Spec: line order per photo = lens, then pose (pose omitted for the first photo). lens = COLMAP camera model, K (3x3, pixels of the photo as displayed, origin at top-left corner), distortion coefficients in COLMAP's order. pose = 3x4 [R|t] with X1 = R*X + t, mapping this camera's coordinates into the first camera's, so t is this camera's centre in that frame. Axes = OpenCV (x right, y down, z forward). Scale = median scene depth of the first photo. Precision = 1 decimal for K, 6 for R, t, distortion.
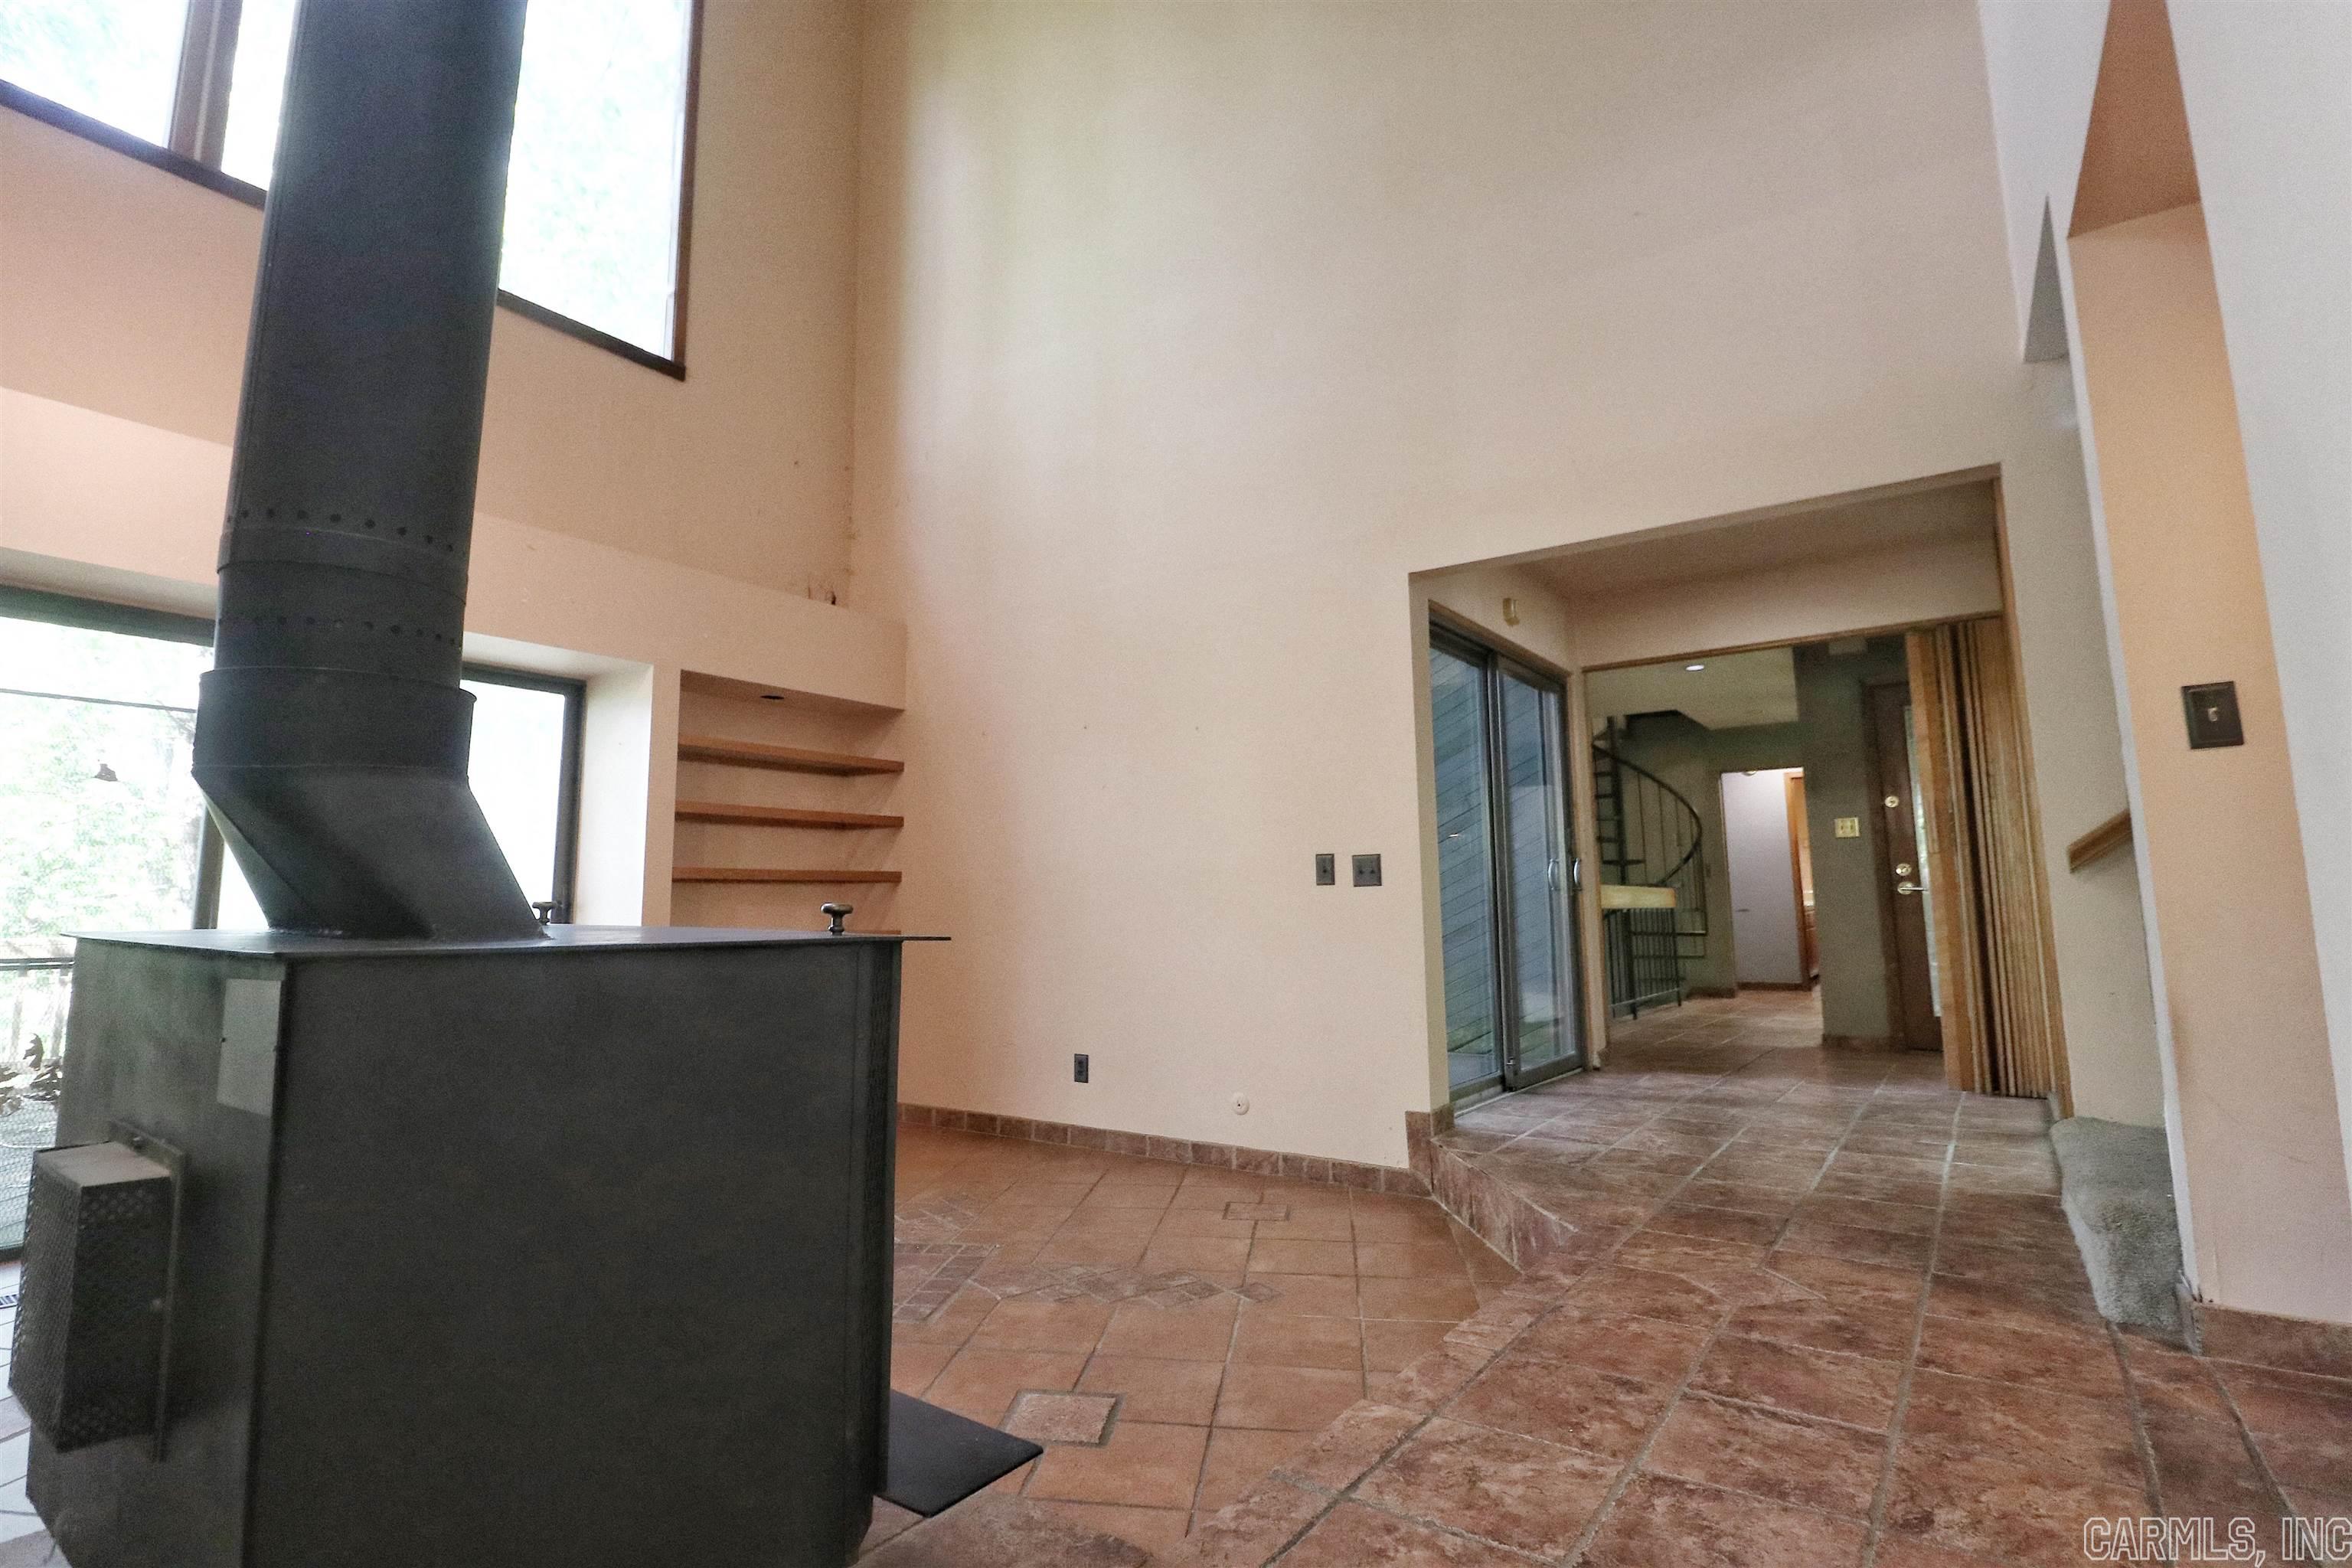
lens RADIAL K [[1108.9, 0, 1179.7], [0, 1108.9, 745.9], [0, 0, 1]] dist [-0.000948, -0.012048]
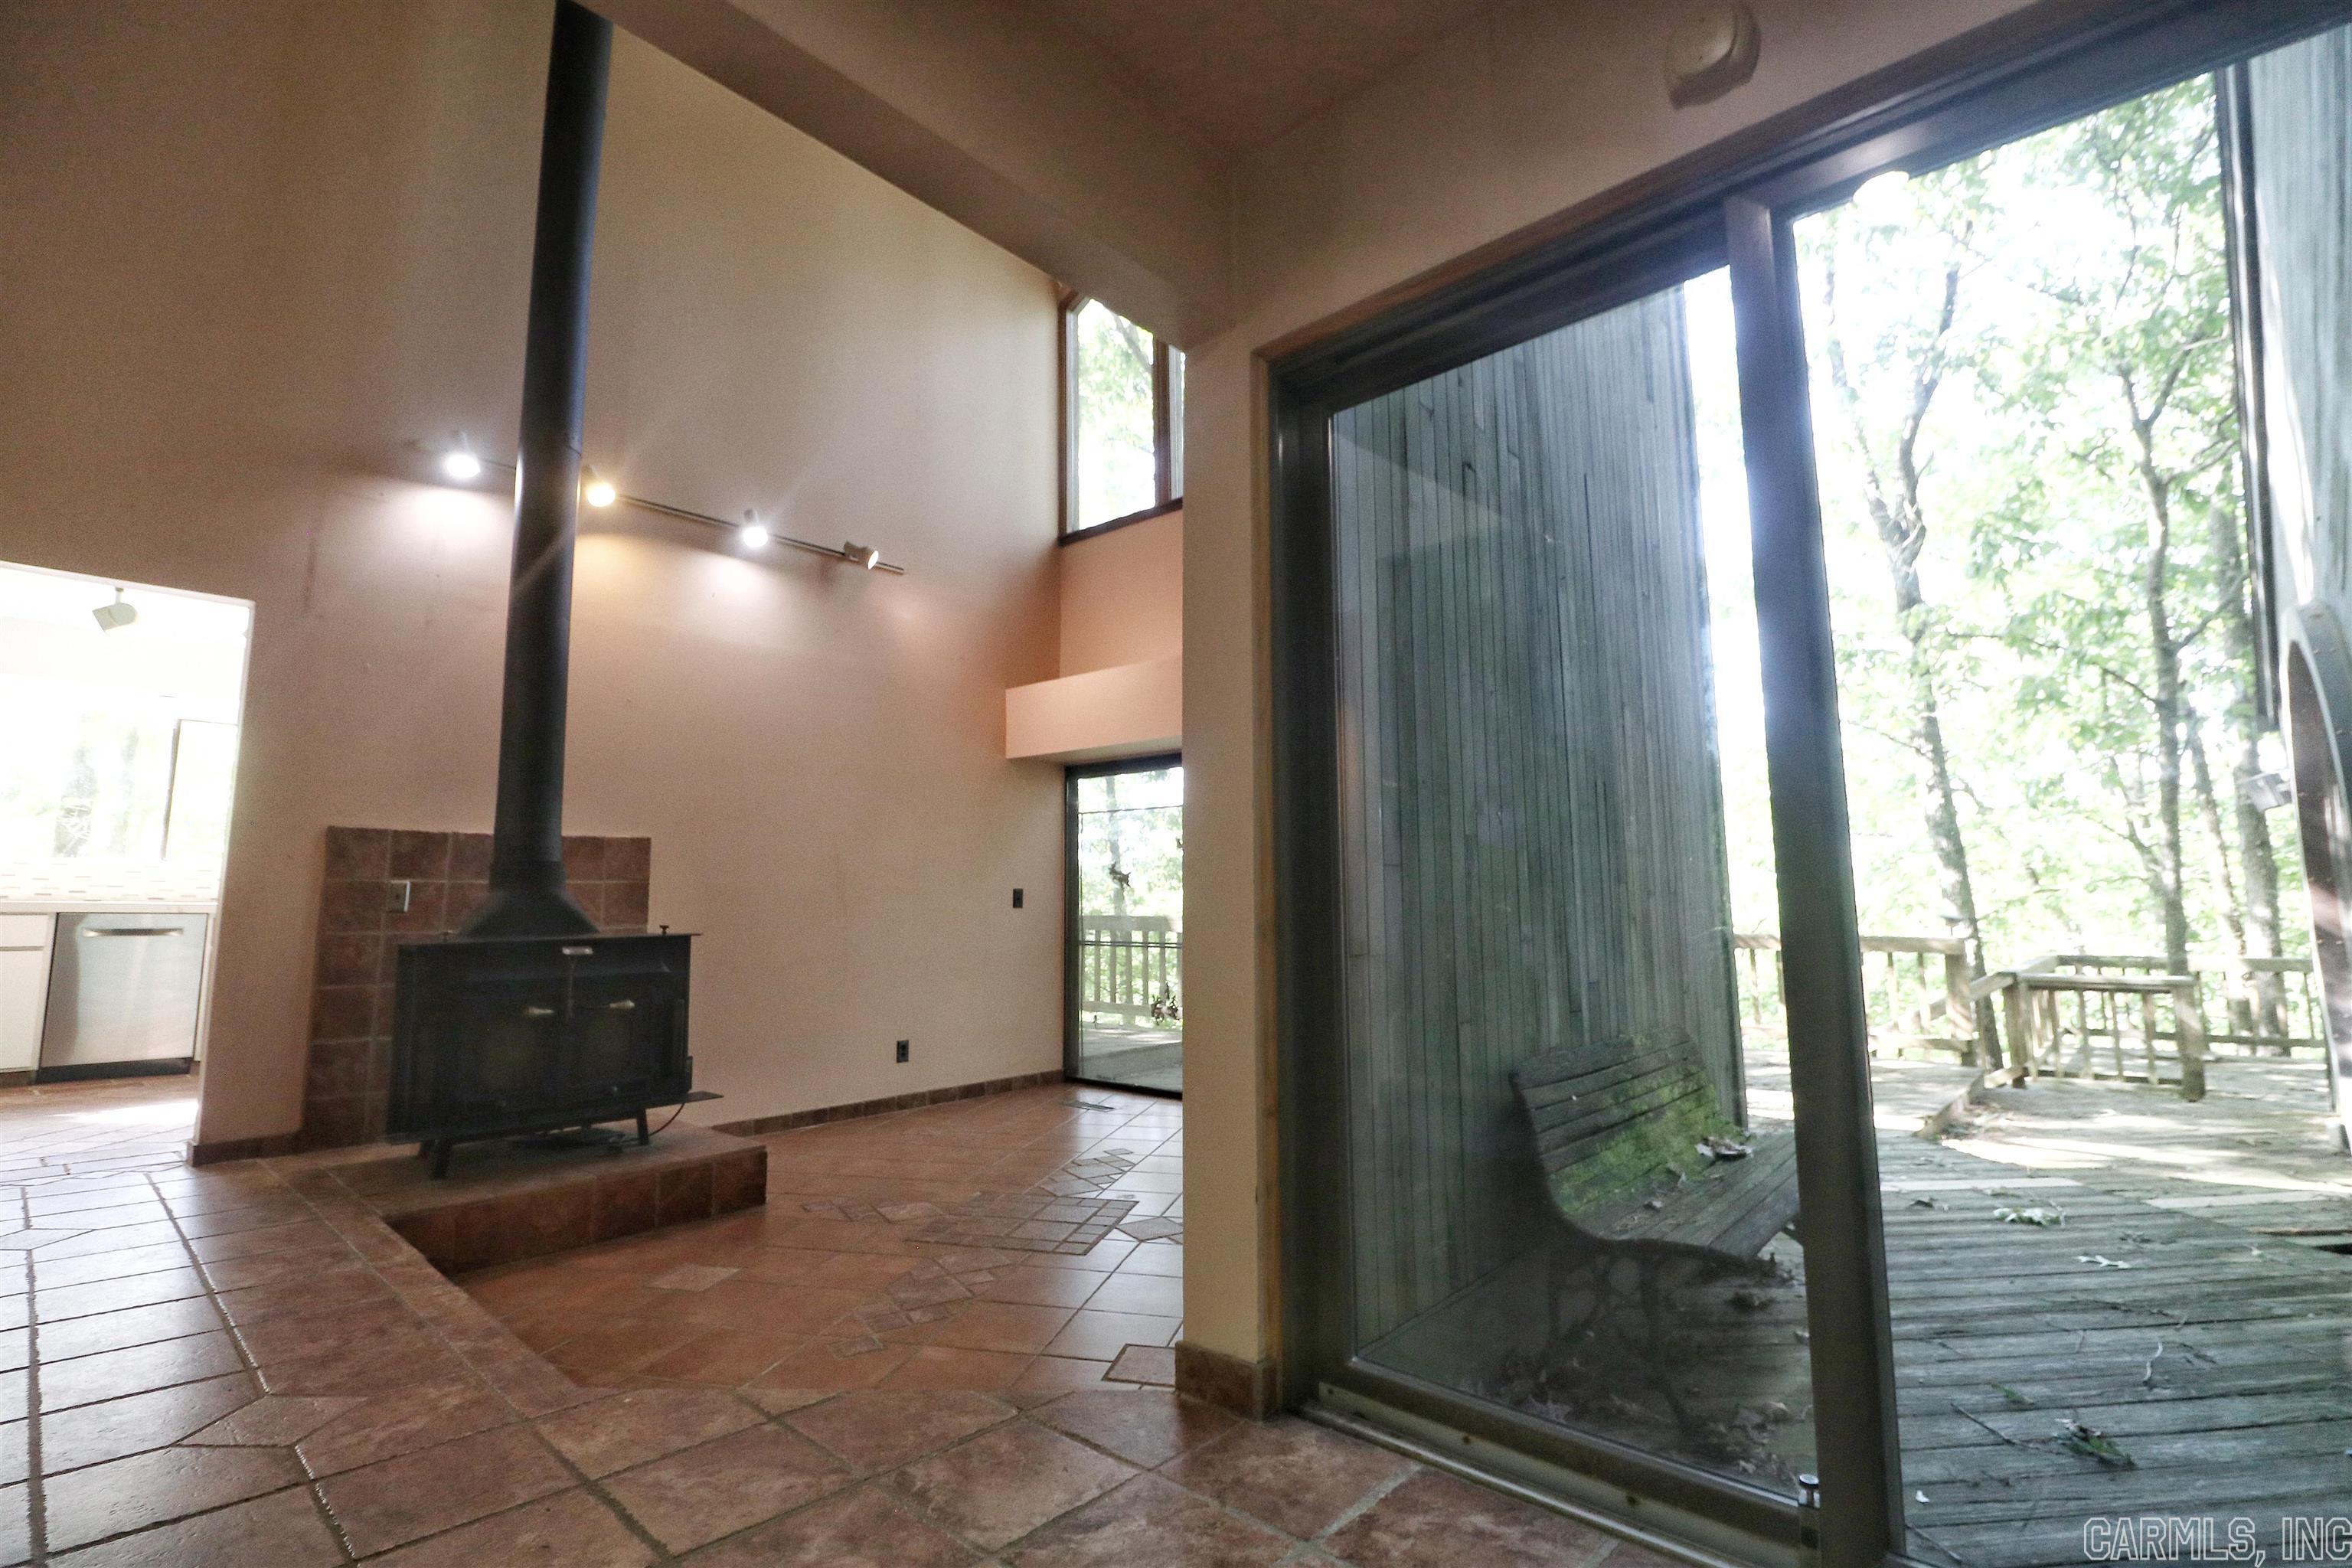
lens RADIAL K [[1080.6, 0, 1183.2], [0, 1080.6, 780.8], [0, 0, 1]] dist [0.000172, -0.011966]
pose [[-0.111184, -0.108733, -0.987834, 1.235865], [0.146076, 0.981412, -0.124468, 0.211126], [0.983006, -0.158138, -0.093234, 1.757548]]
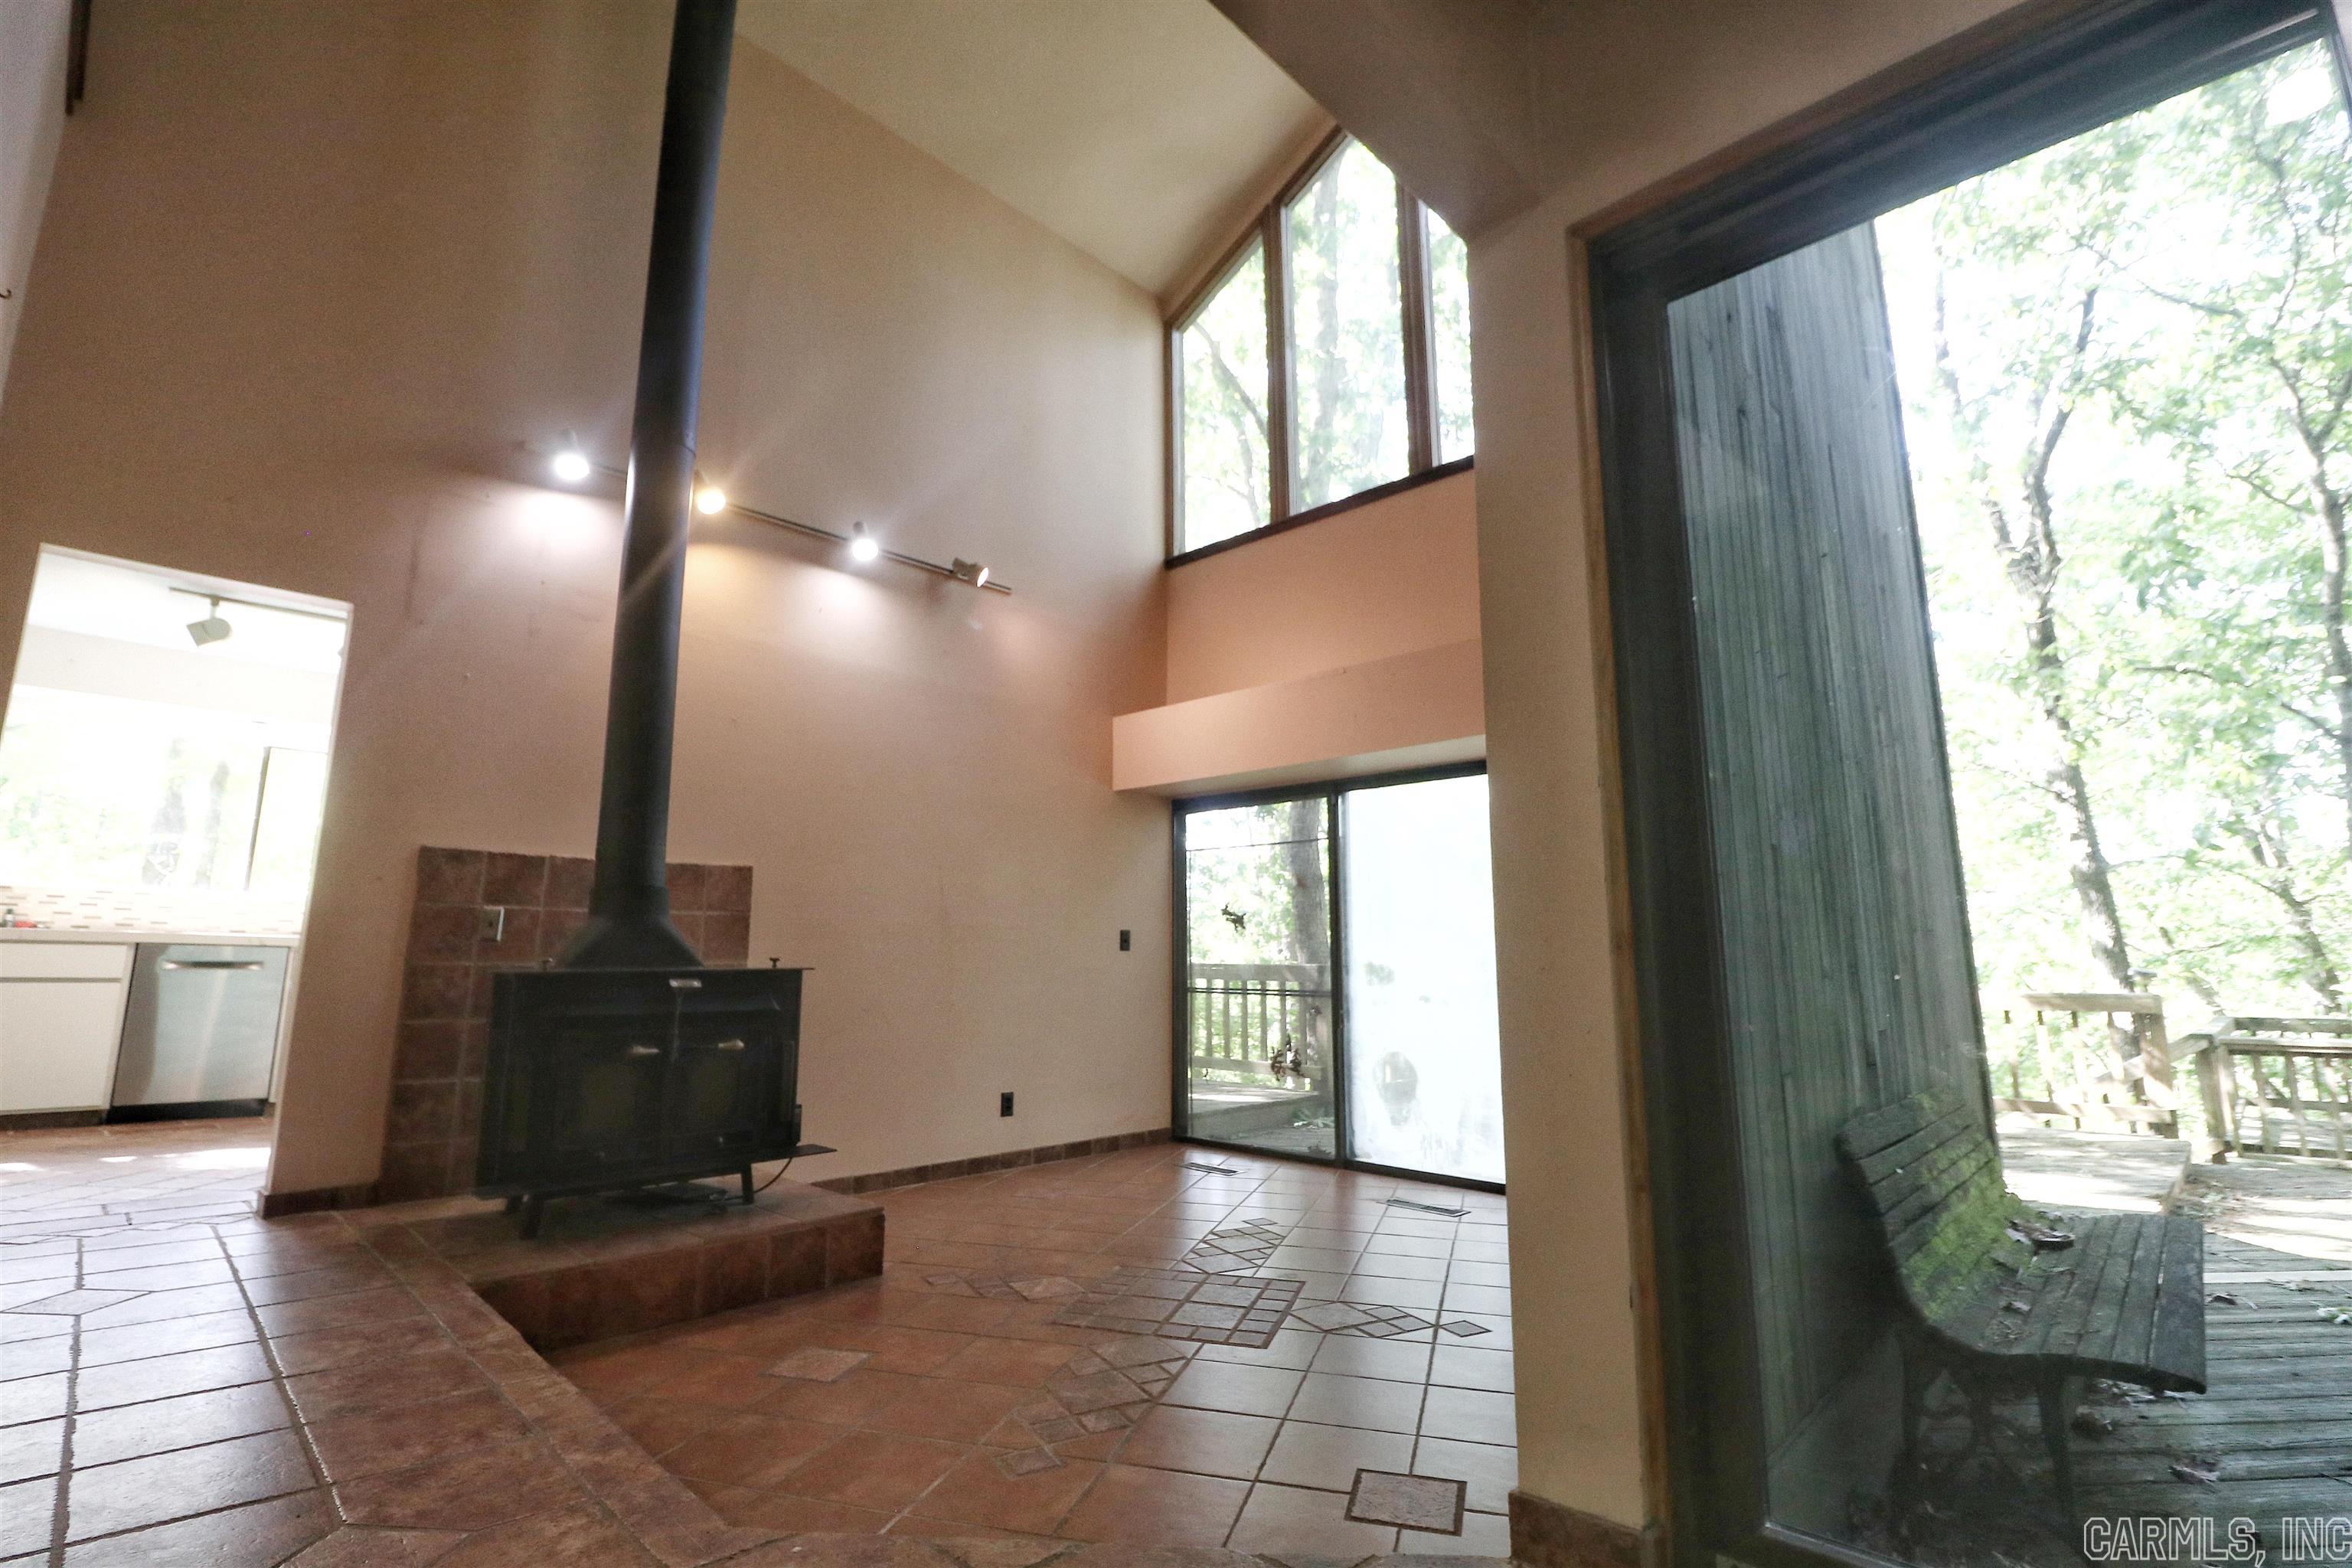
lens RADIAL K [[1080.5, 0, 1176.0], [0, 1080.5, 784.0], [0, 0, 1]] dist [0.000297, -0.011861]
pose [[-0.160428, -0.157647, -0.974377, 1.072554], [0.135777, 0.974254, -0.179983, 0.217087], [0.977664, -0.161172, -0.134892, 1.566978]]
